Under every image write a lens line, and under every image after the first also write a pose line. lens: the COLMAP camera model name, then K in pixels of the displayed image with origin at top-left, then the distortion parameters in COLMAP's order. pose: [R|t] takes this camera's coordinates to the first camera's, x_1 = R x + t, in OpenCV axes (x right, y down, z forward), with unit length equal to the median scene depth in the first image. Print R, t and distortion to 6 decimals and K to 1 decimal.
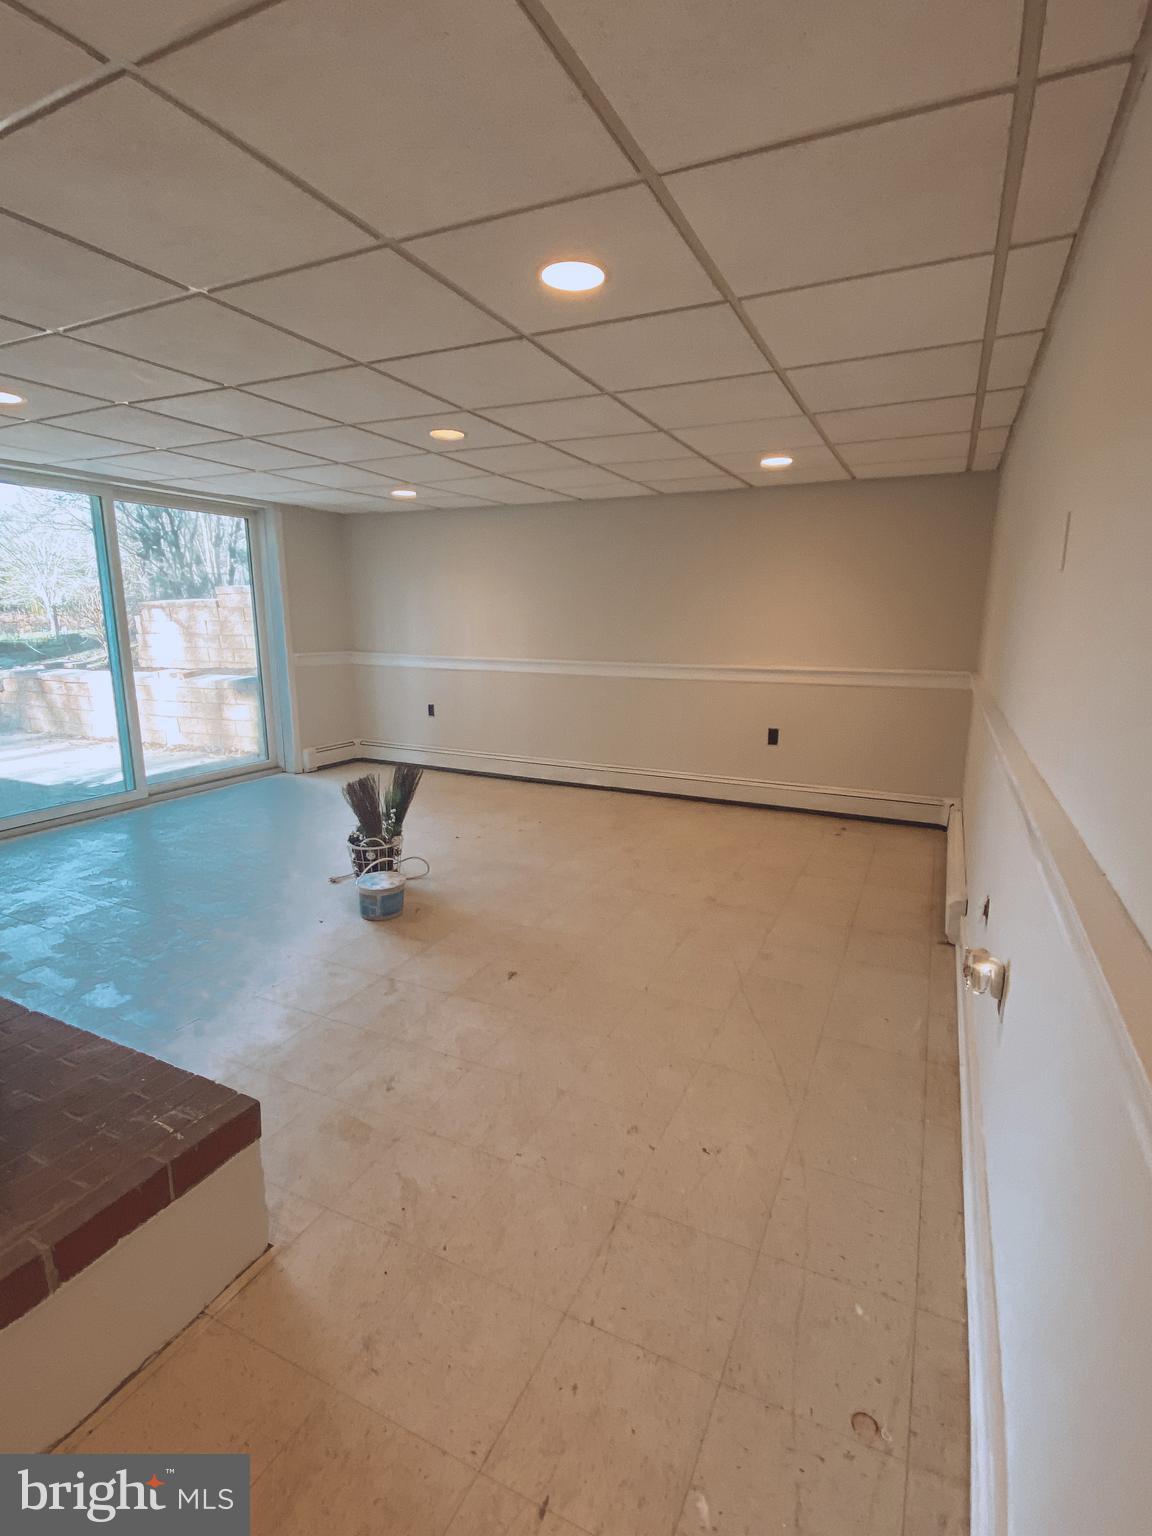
lens RADIAL K [[726.0, 0, 579.3], [0, 726.0, 772.4], [0, 0, 1]] dist [0.053642, -0.030029]
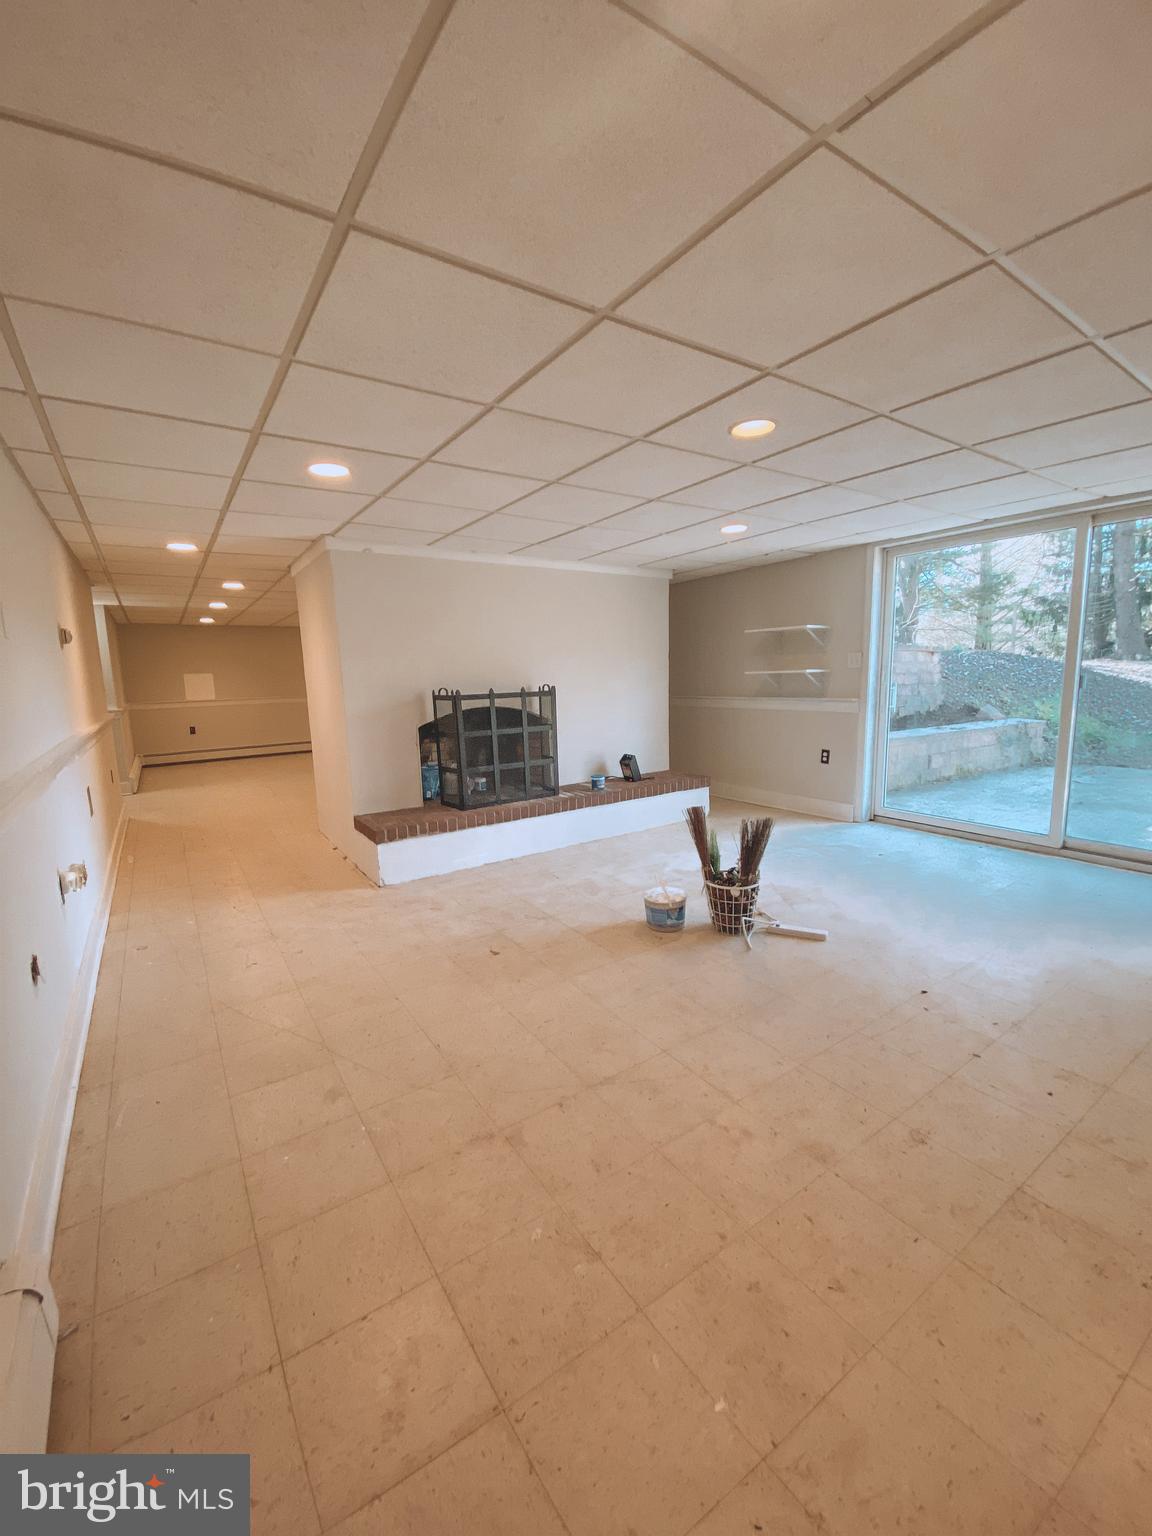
lens RADIAL K [[605.3, 0, 578.6], [0, 605.3, 763.3], [0, 0, 1]] dist [0.001490, -0.016556]
pose [[-0.484784, 0.144974, -0.862535, 0.658275], [-0.166993, 0.952683, 0.253984, -0.300170], [0.858544, 0.267165, -0.437636, 1.469050]]
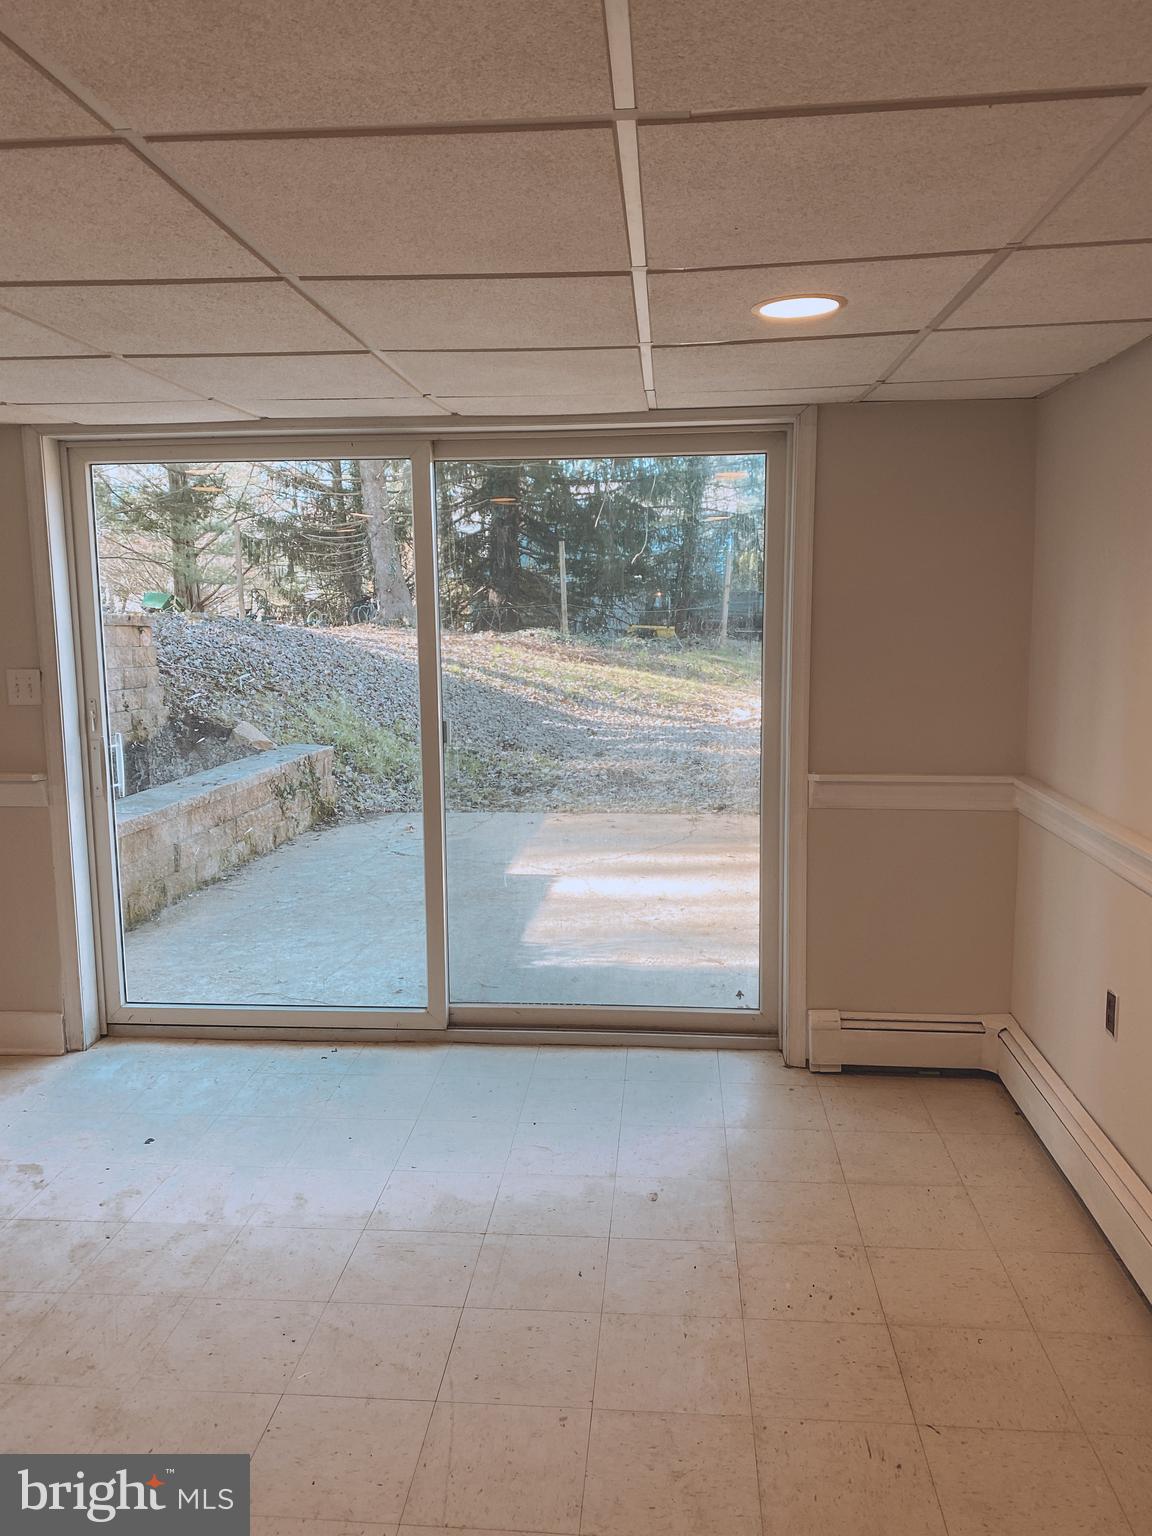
lens RADIAL K [[1165.5, 0, 576.0], [0, 1165.5, 768.0], [0, 0, 1]] dist [0.005295, 0.003839]
pose [[0.380921, 0.118181, -0.917024, 0.336824], [-0.192411, 0.980217, 0.046399, -0.379606], [0.904365, 0.158771, 0.396125, 1.366714]]
